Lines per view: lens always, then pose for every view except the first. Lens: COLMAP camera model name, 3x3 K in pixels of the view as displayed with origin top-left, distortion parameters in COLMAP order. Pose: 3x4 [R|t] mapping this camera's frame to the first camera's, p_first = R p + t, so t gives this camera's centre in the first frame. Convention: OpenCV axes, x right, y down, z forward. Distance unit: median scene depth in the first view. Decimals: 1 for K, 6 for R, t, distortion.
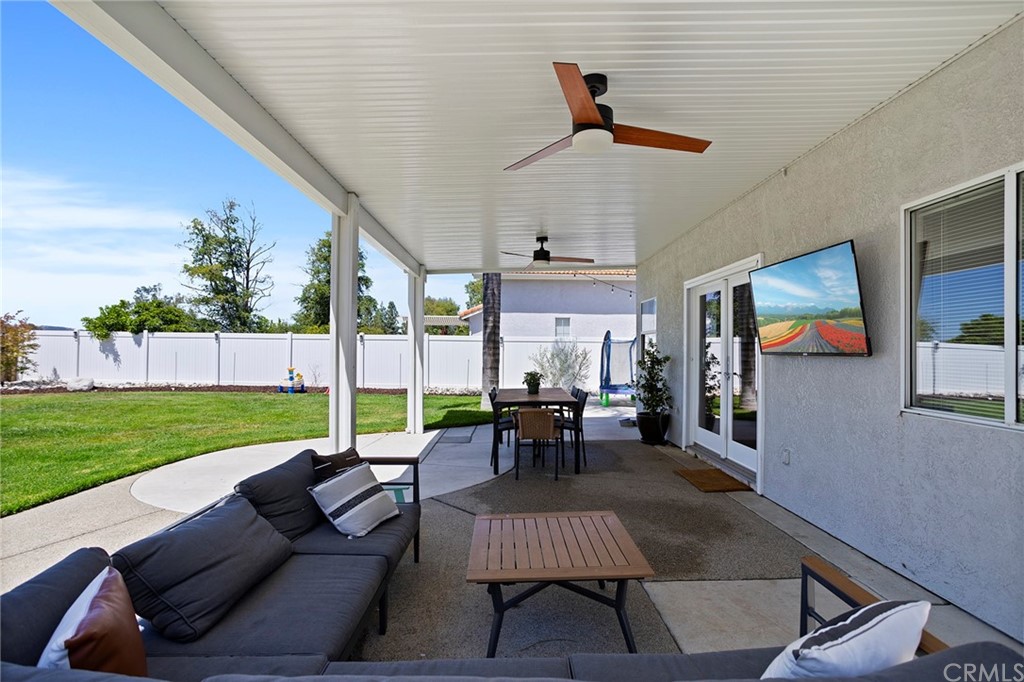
lens RADIAL K [[499.1, 0, 509.6], [0, 499.1, 340.8], [0, 0, 1]] dist [-0.022743, 0.016821]
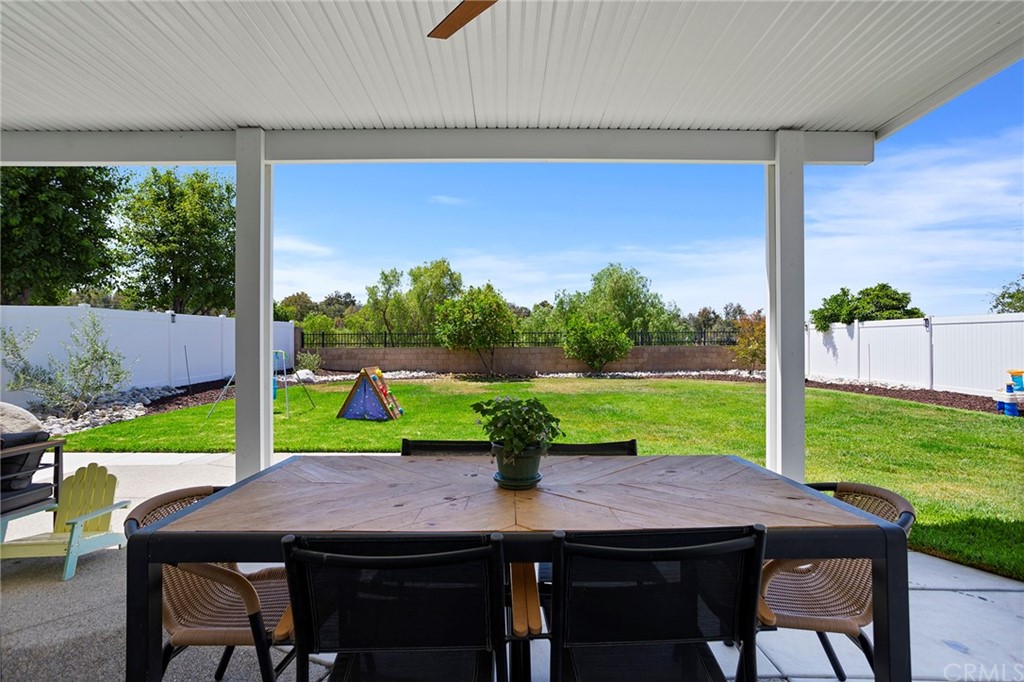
lens RADIAL K [[499.1, 0, 508.9], [0, 499.1, 341.7], [0, 0, 1]] dist [-0.022743, 0.016821]
pose [[0.042519, -0.012013, -0.999023, 0.105976], [0.023025, 0.999674, -0.011041, 0.013008], [0.998830, -0.022533, 0.042781, 0.346866]]
